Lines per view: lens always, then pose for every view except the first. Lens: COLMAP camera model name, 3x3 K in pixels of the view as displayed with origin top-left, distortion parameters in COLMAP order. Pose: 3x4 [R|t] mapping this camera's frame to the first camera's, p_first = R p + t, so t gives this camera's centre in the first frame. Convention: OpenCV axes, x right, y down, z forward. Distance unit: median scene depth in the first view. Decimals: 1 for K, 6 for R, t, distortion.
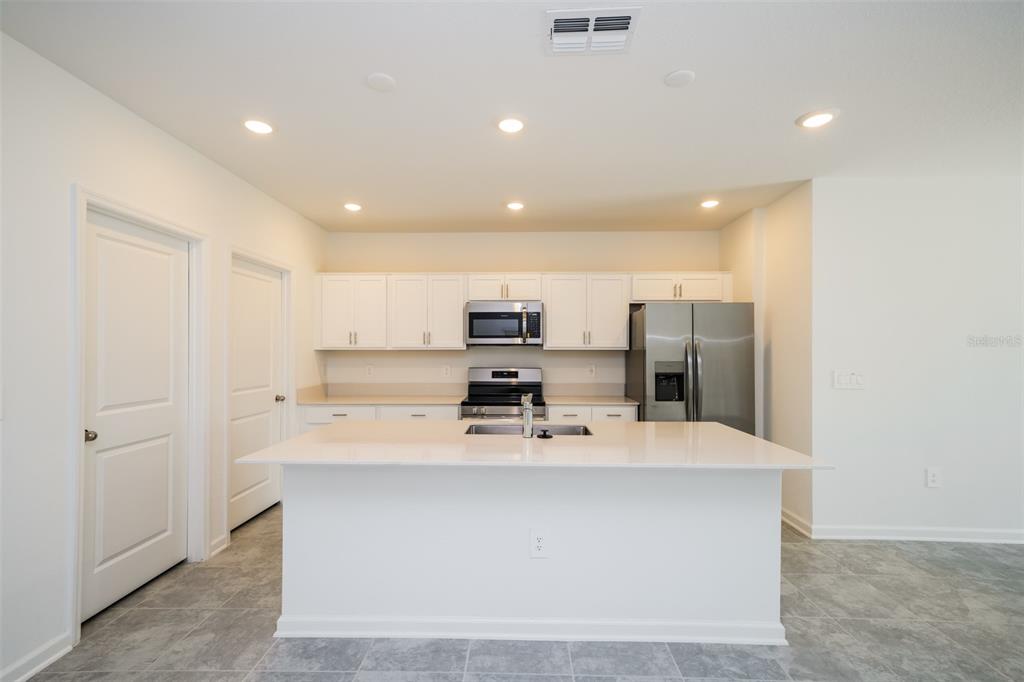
lens RADIAL K [[451.5, 0, 511.5], [0, 451.5, 350.2], [0, 0, 1]] dist [0.014710, -0.000024]
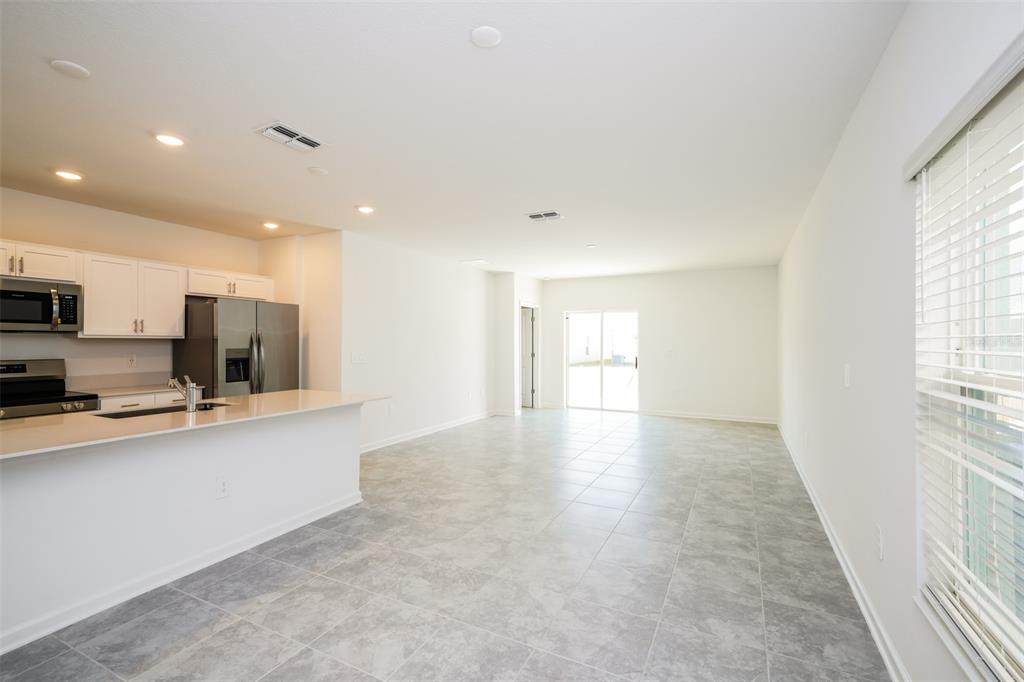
lens RADIAL K [[451.5, 0, 511.5], [0, 451.5, 350.2], [0, 0, 1]] dist [0.014710, -0.000024]
pose [[0.429474, -0.016284, 0.902933, -0.421693], [-0.004157, 0.999791, 0.020008, 0.002298], [-0.903070, -0.012347, 0.429316, -0.169359]]
